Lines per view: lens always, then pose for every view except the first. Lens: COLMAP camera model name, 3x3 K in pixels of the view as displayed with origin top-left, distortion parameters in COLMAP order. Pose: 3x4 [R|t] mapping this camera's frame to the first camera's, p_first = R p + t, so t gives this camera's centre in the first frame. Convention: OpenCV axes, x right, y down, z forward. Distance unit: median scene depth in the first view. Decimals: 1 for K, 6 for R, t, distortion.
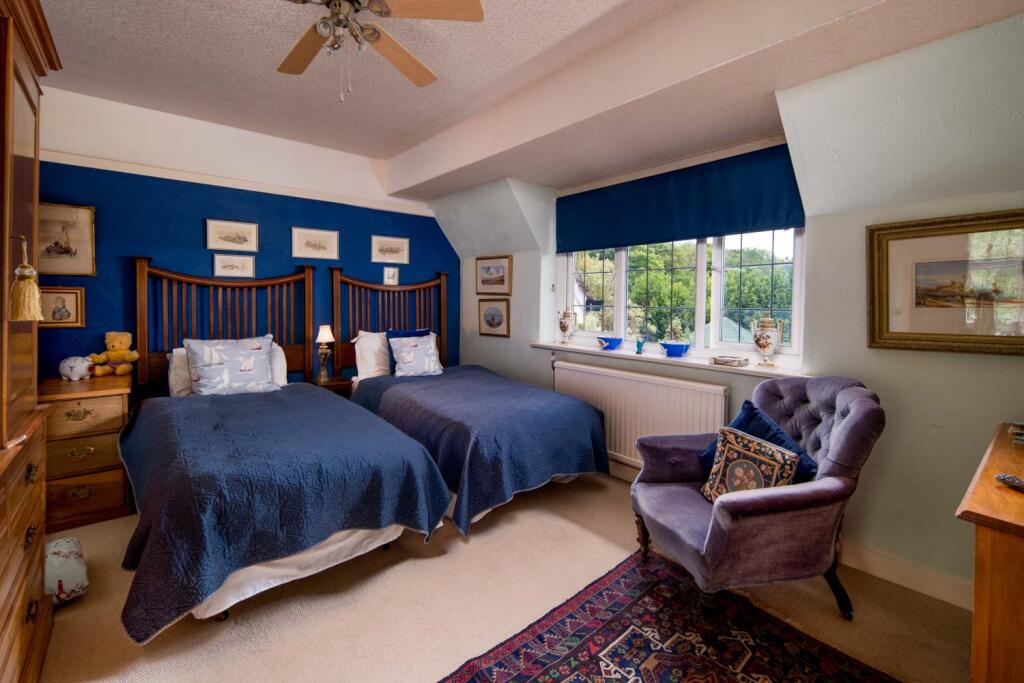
lens RADIAL K [[437.9, 0, 505.6], [0, 437.9, 282.7], [0, 0, 1]] dist [0.000727, 0.000252]
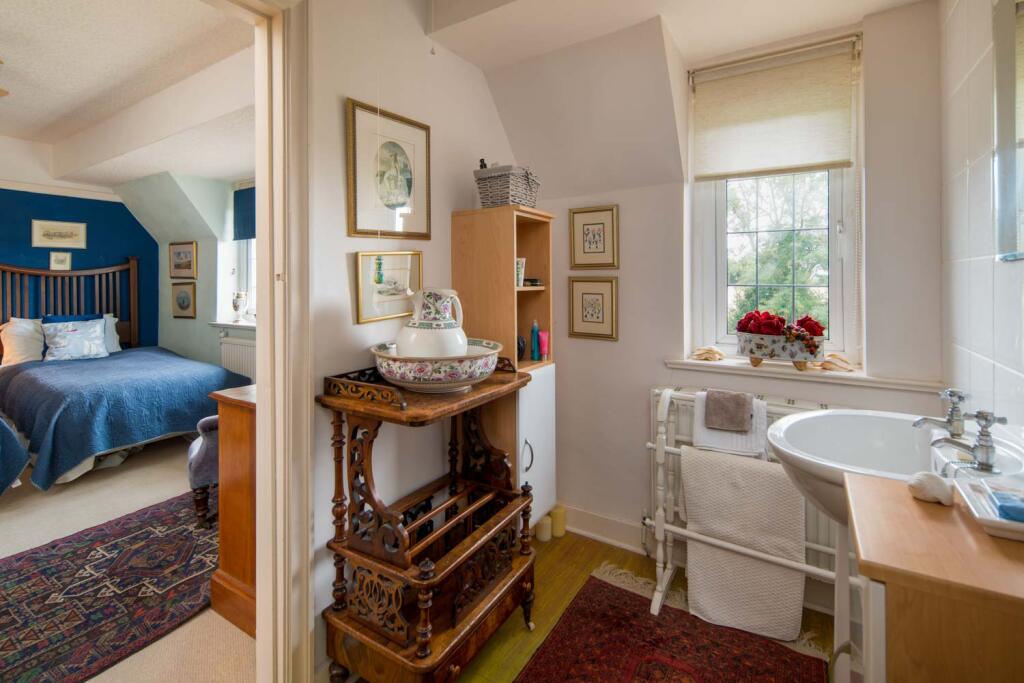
lens RADIAL K [[461.2, 0, 512.0], [0, 461.2, 262.2], [0, 0, 1]] dist [-0.000830, -0.000412]
pose [[0.956144, -0.004142, 0.292869, 0.412318], [0.005470, 0.999978, -0.003715, -0.003585], [-0.292847, 0.005154, 0.956145, -0.290908]]
